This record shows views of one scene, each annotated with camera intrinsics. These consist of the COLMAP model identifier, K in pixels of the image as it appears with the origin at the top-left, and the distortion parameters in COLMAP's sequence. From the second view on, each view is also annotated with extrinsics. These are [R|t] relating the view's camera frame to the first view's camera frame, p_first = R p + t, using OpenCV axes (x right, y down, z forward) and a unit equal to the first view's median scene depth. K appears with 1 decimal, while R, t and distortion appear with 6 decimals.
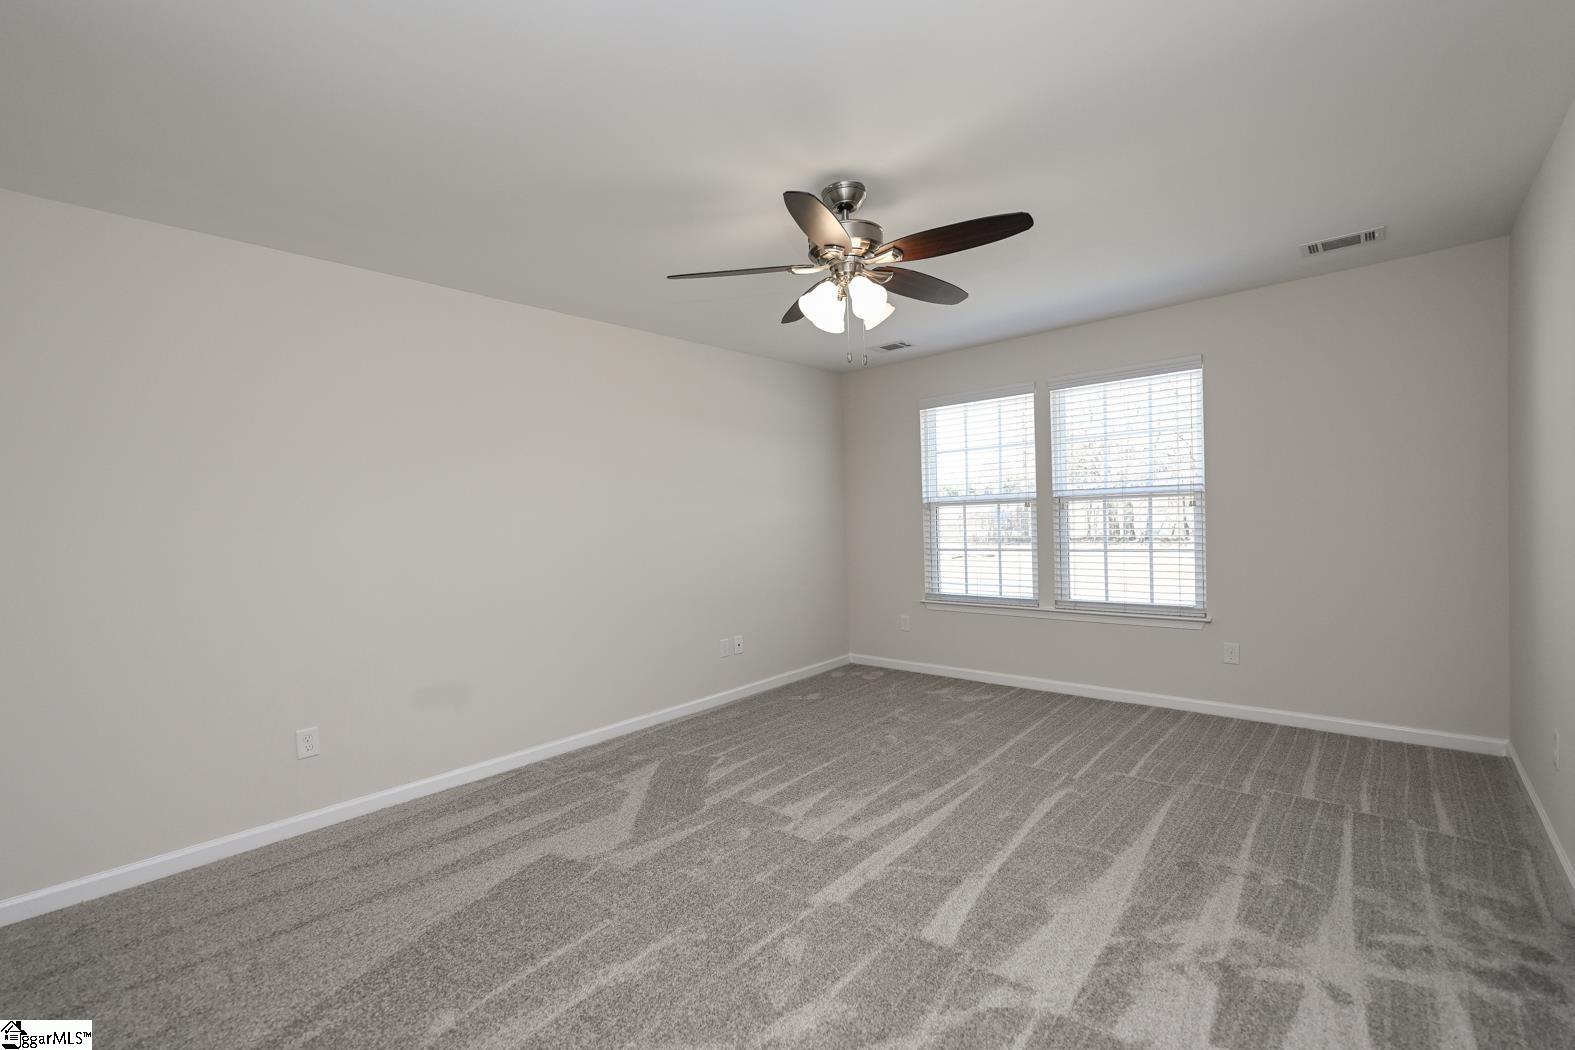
lens RADIAL K [[694.0, 0, 789.5], [0, 694.0, 537.3], [0, 0, 1]] dist [0.024403, 0.000073]
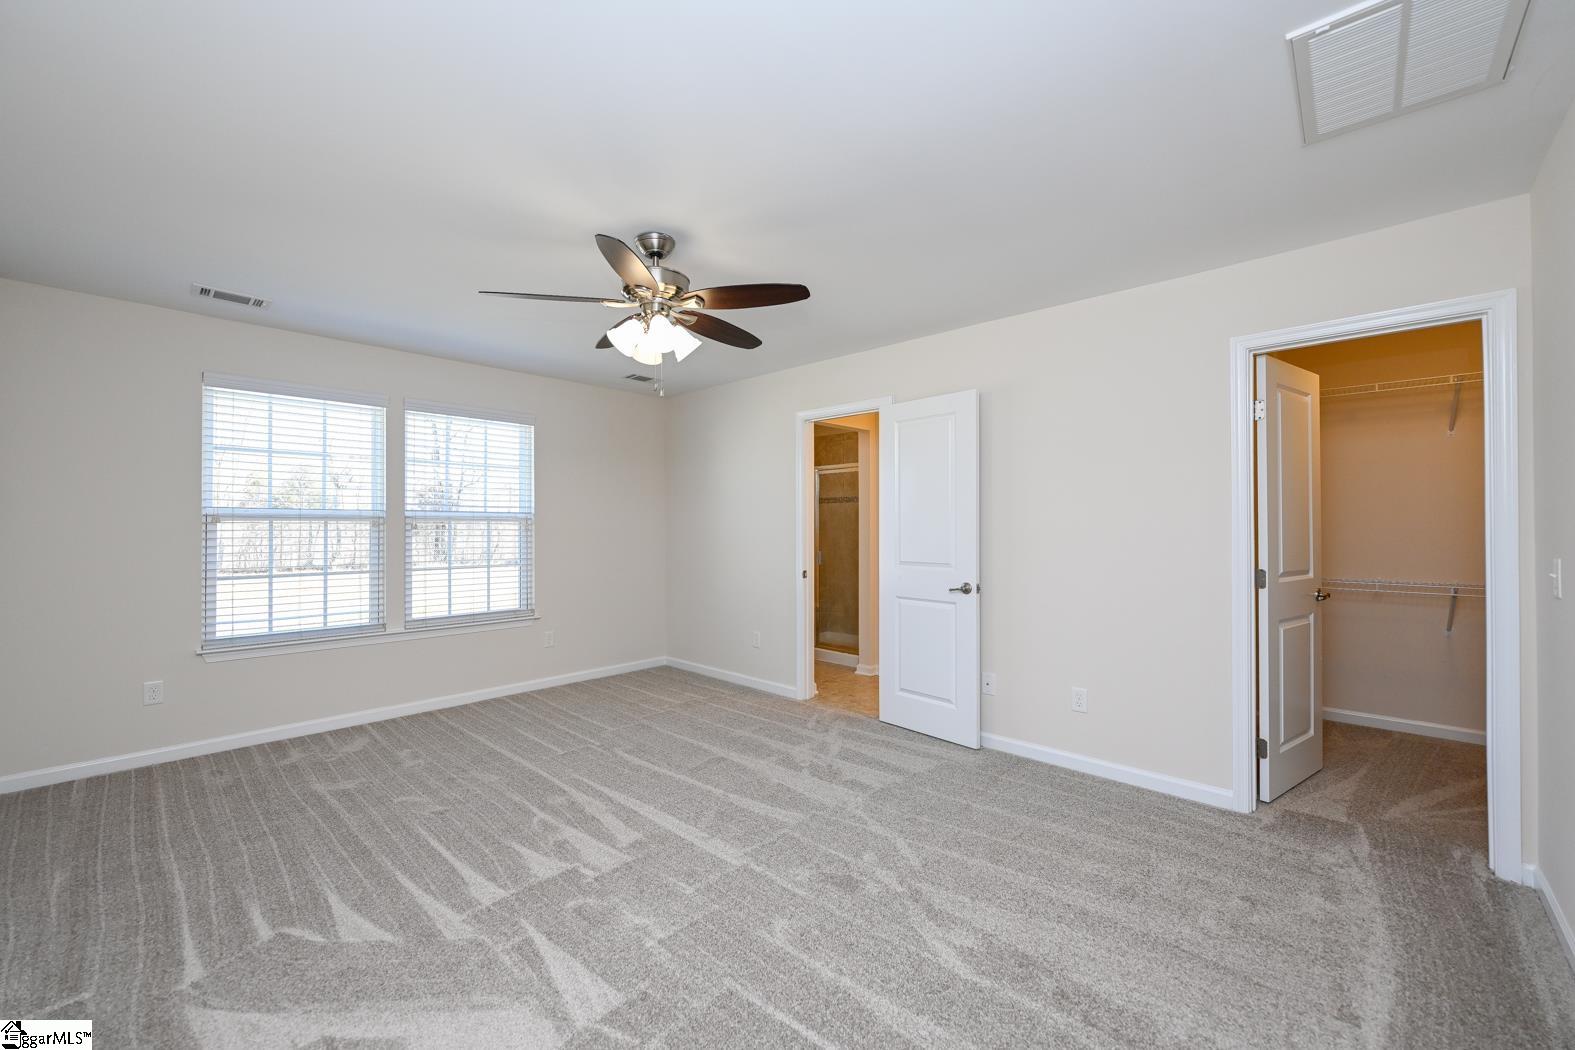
lens RADIAL K [[621.1, 0, 785.9], [0, 621.1, 520.2], [0, 0, 1]] dist [-0.002591, -0.000070]
pose [[0.024687, 0.048622, 0.998512, -0.497505], [0.029306, 0.998352, -0.049339, 0.007233], [-0.999266, 0.030480, 0.023222, 0.442285]]
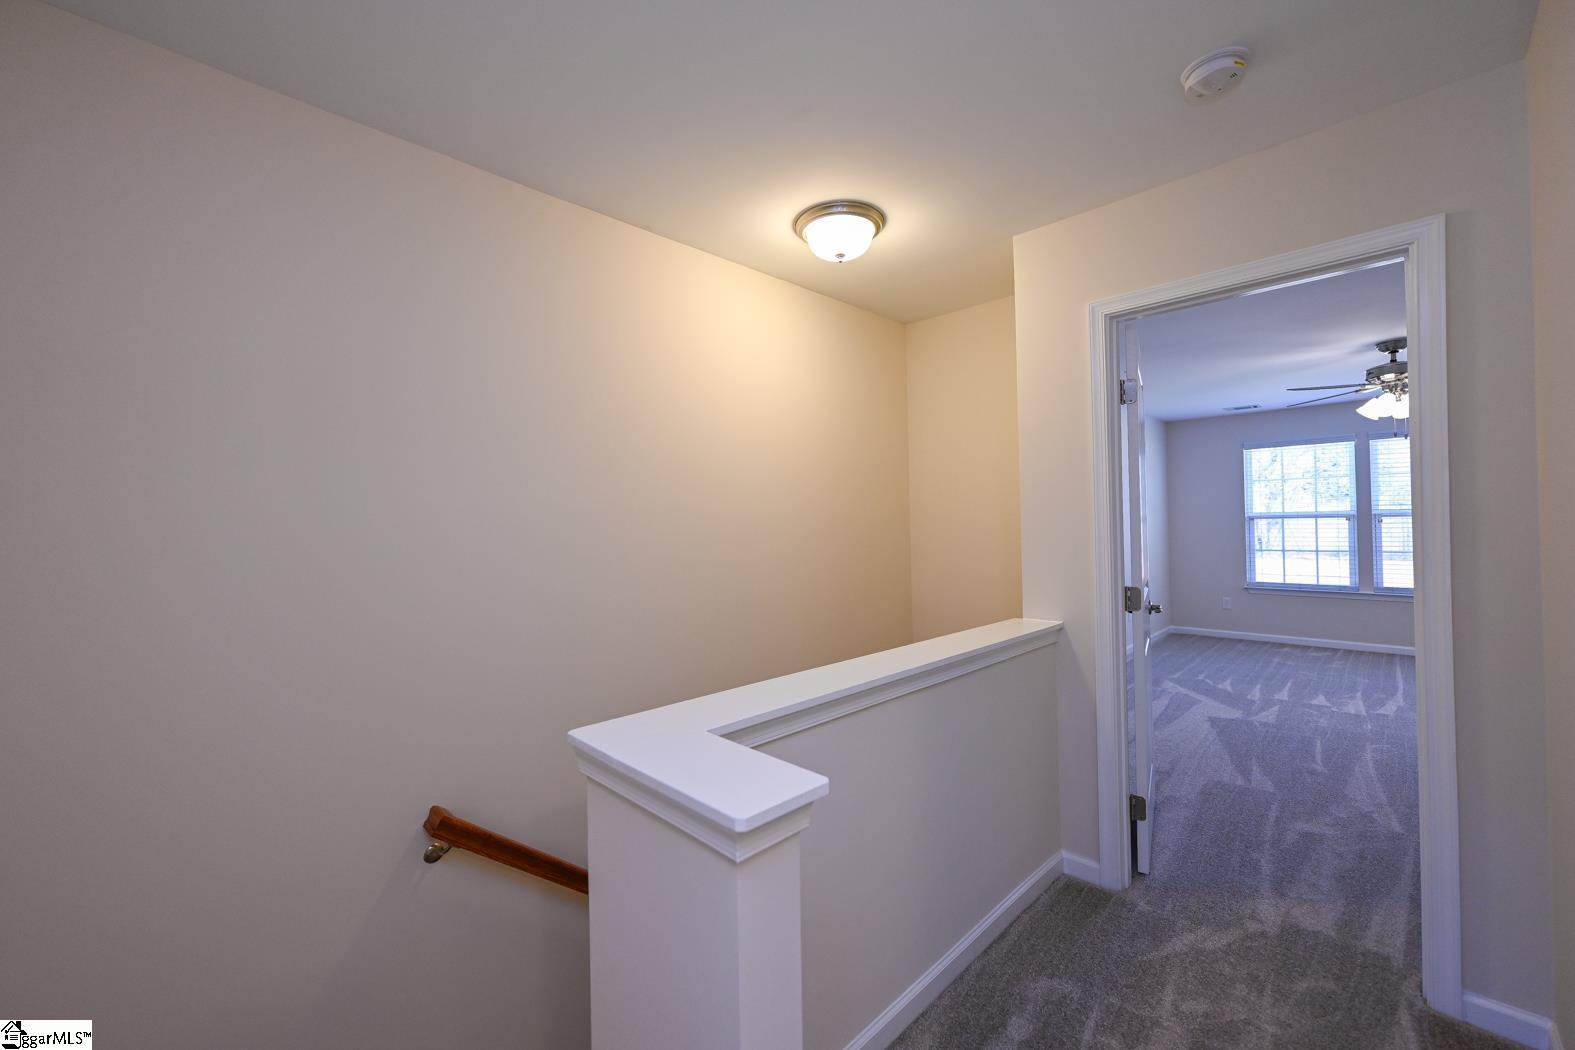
lens RADIAL K [[621.1, 0, 785.9], [0, 621.1, 520.2], [0, 0, 1]] dist [-0.002591, -0.000070]
pose [[0.997242, 0.013851, -0.072916, -0.737137], [-0.017353, 0.998715, -0.047606, 0.037140], [0.072163, 0.048740, 0.996201, -0.353885]]
